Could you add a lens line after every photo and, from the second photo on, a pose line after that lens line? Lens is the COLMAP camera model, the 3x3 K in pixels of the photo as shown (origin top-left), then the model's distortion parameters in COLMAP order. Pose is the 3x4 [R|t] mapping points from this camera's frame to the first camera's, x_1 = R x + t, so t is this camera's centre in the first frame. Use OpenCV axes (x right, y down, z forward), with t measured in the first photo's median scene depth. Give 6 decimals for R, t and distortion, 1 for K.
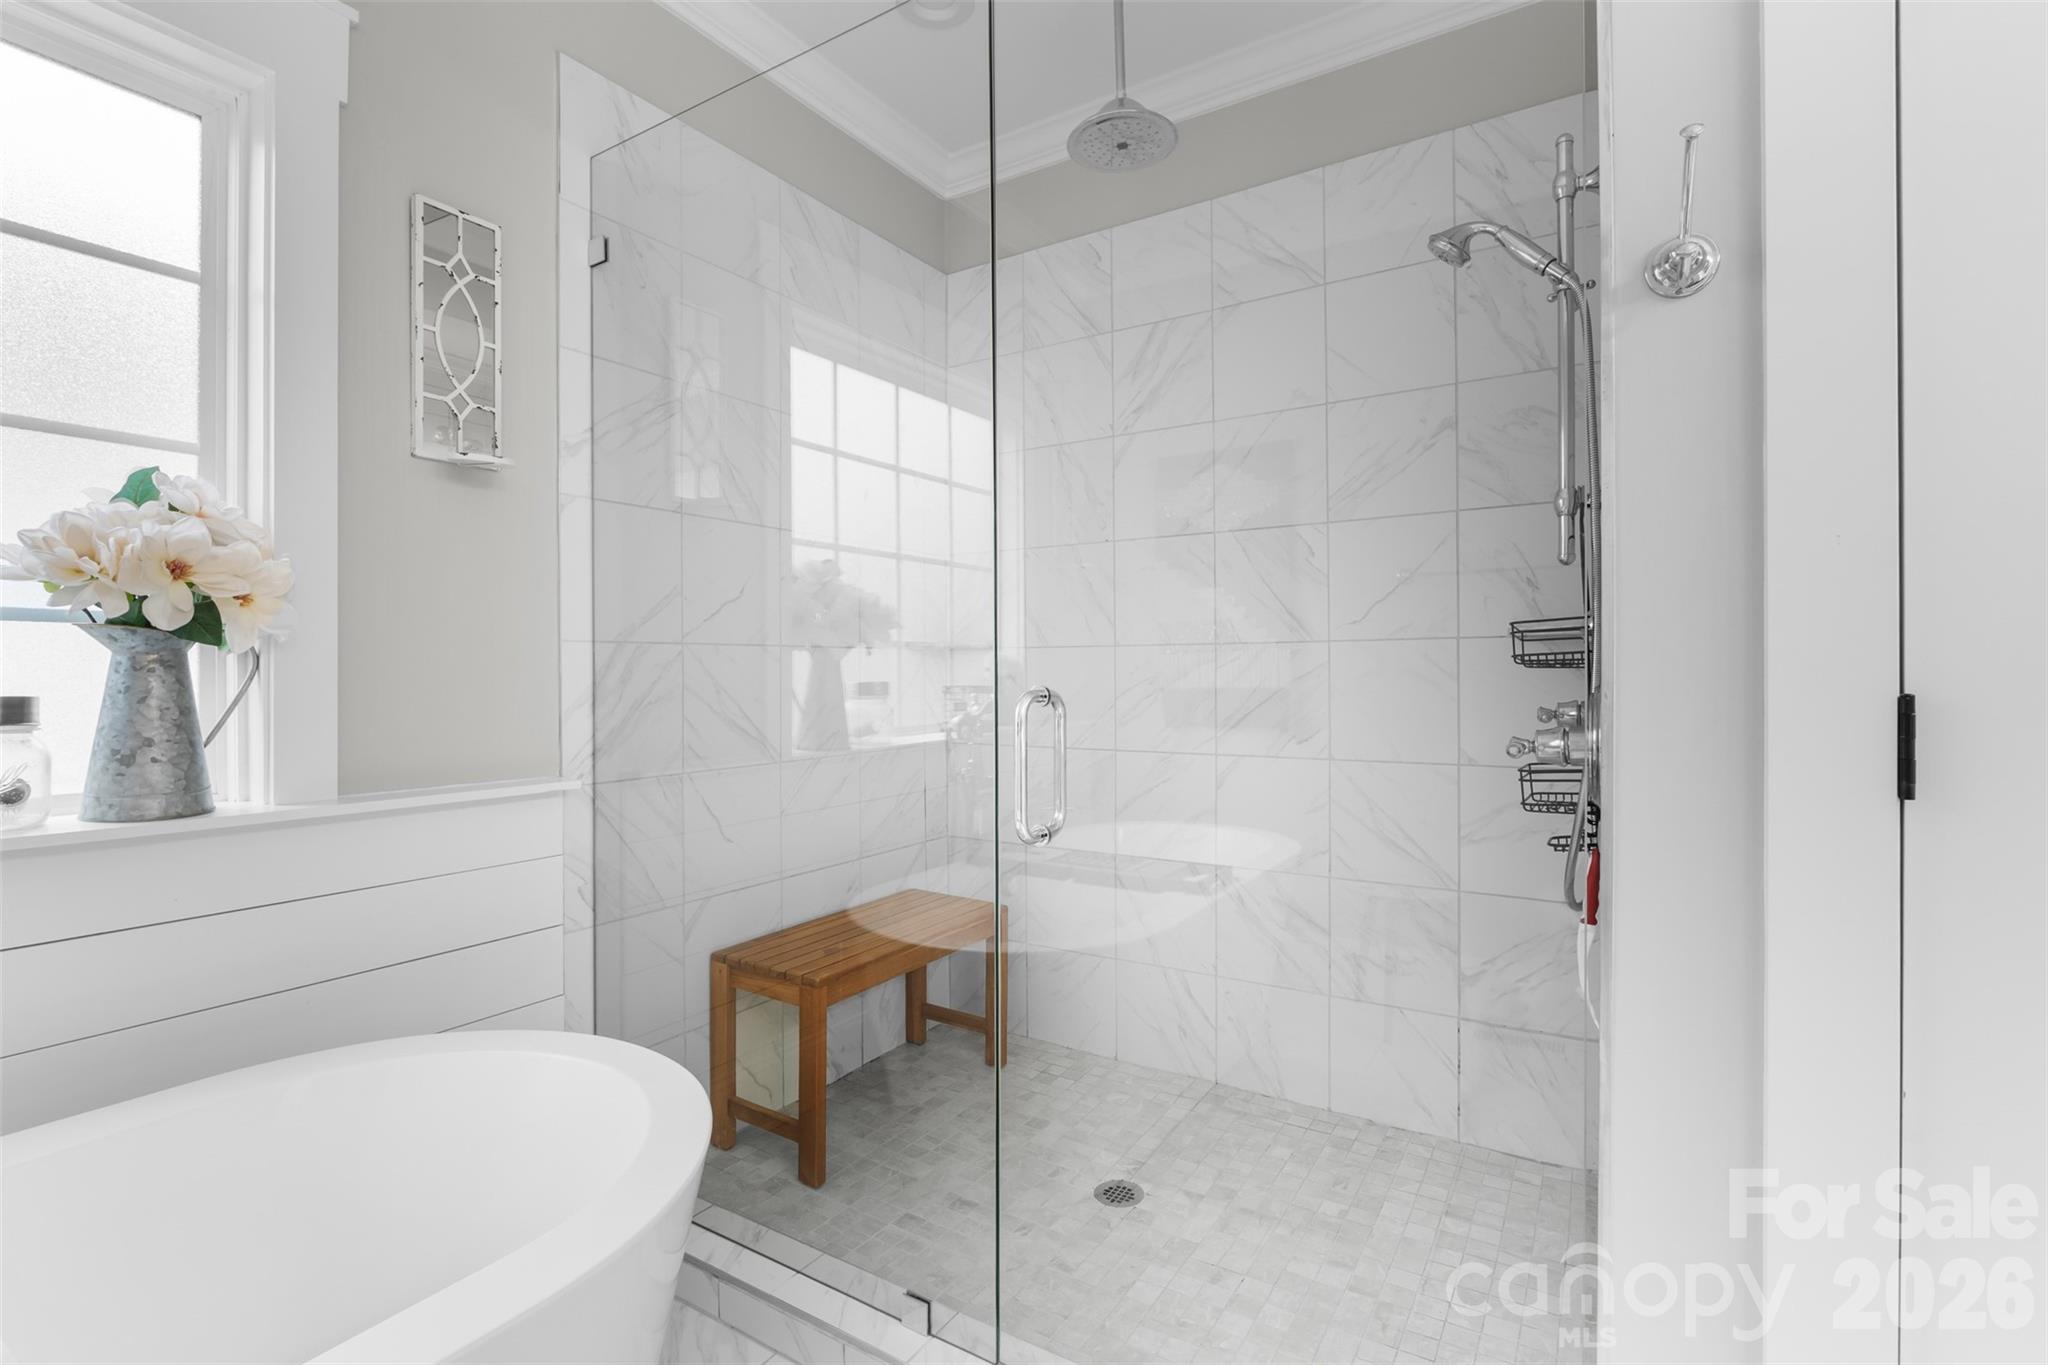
lens RADIAL K [[938.1, 0, 1027.9], [0, 938.1, 677.3], [0, 0, 1]] dist [-0.010457, 0.000378]
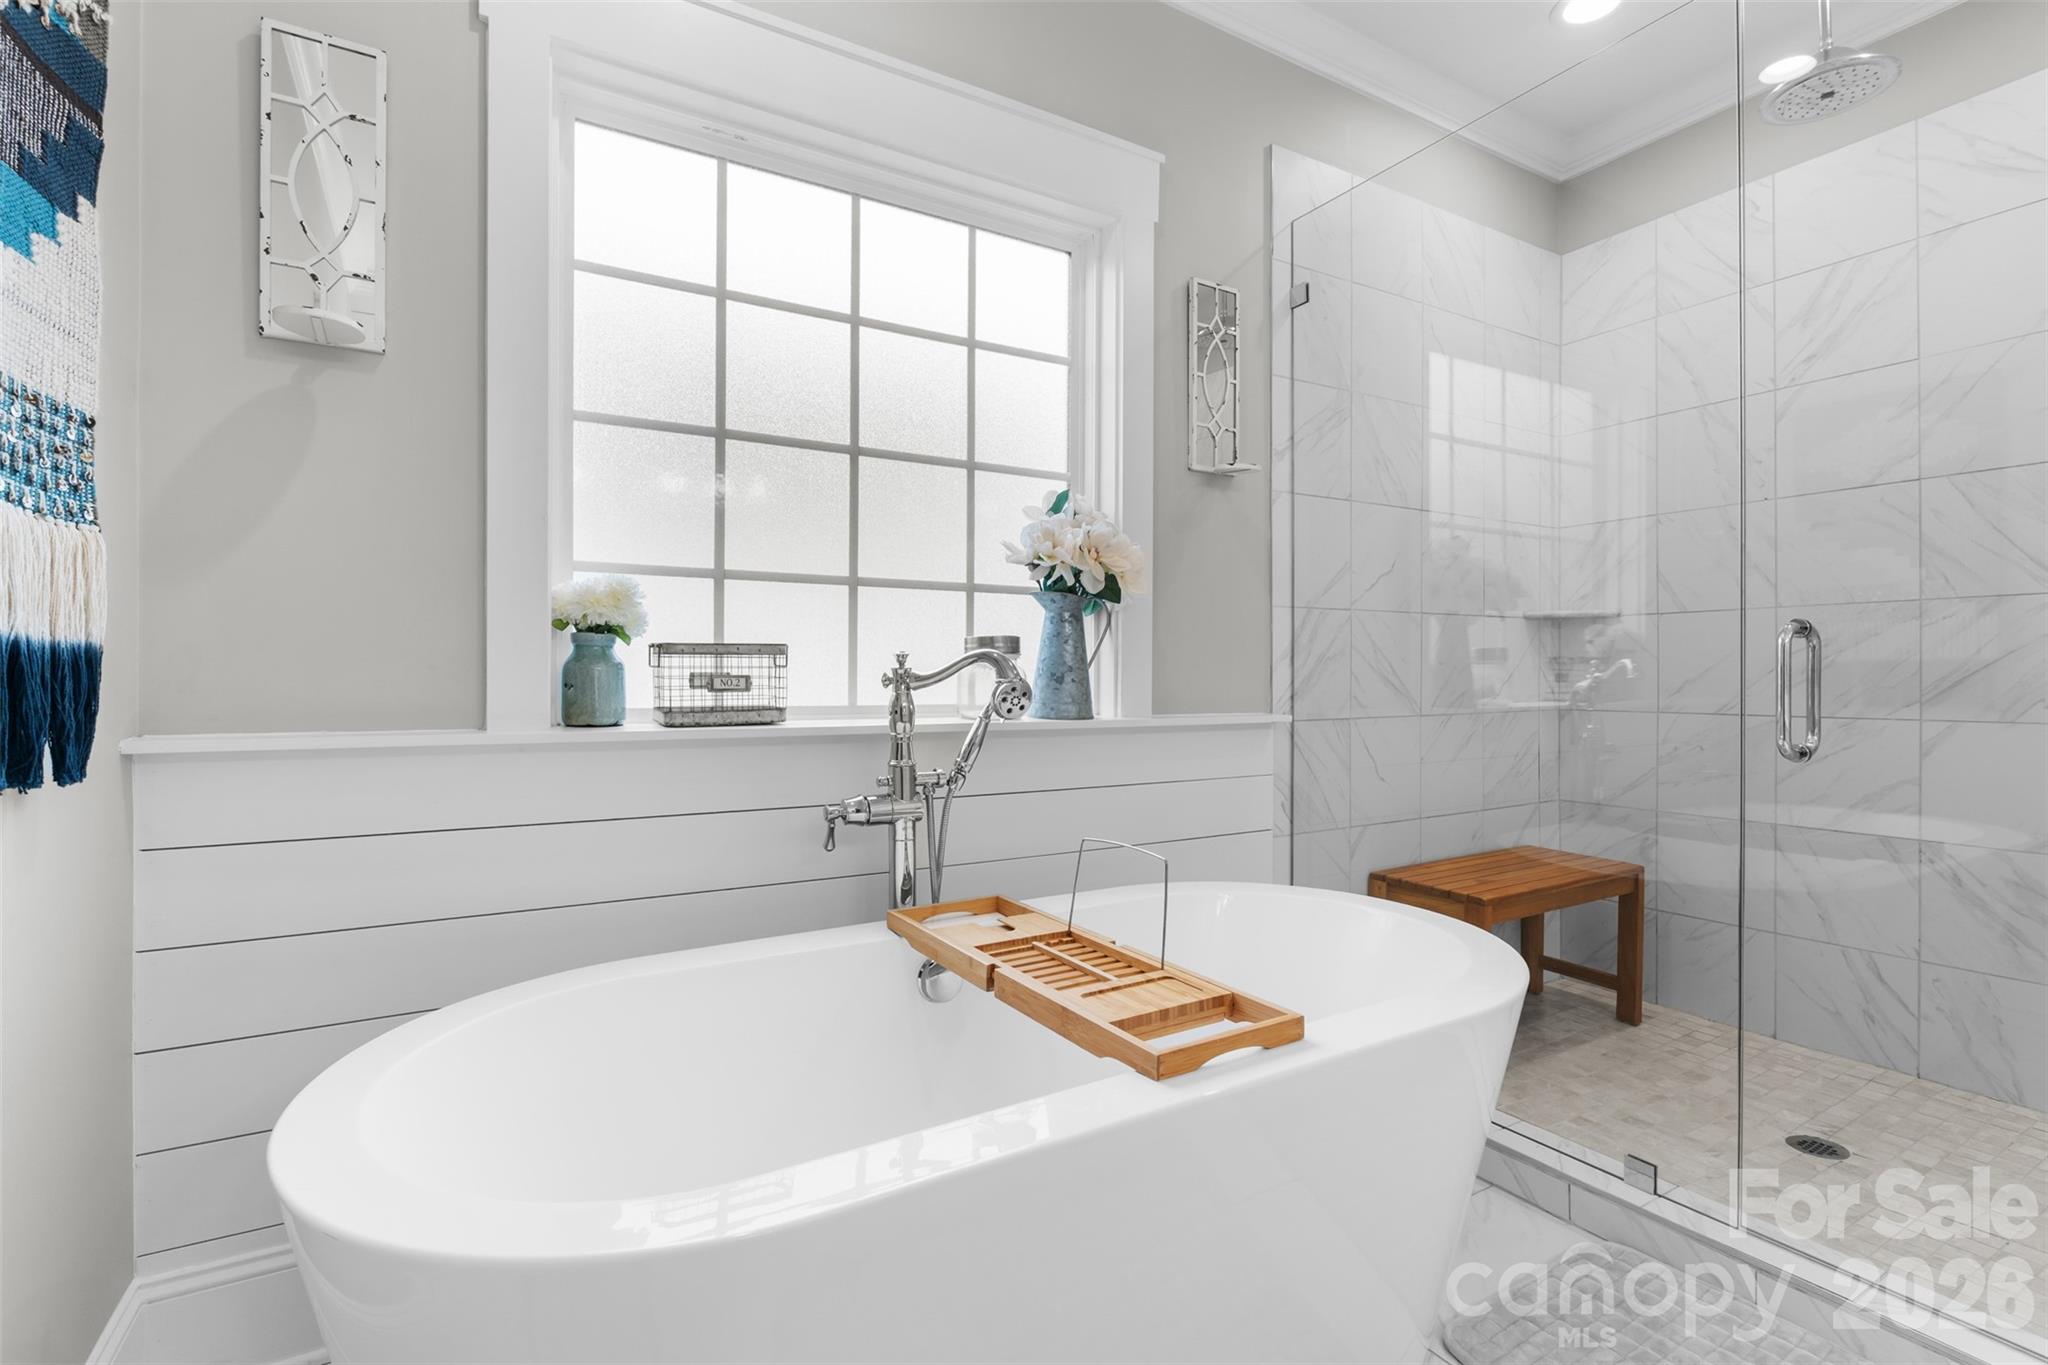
lens RADIAL K [[938.1, 0, 1017.9], [0, 938.1, 681.0], [0, 0, 1]] dist [-0.010457, 0.000378]
pose [[0.885808, 0.005205, -0.464023, -0.207087], [-0.005502, 0.999985, 0.000715, 0.061604], [0.464019, 0.001920, 0.885823, -0.281735]]
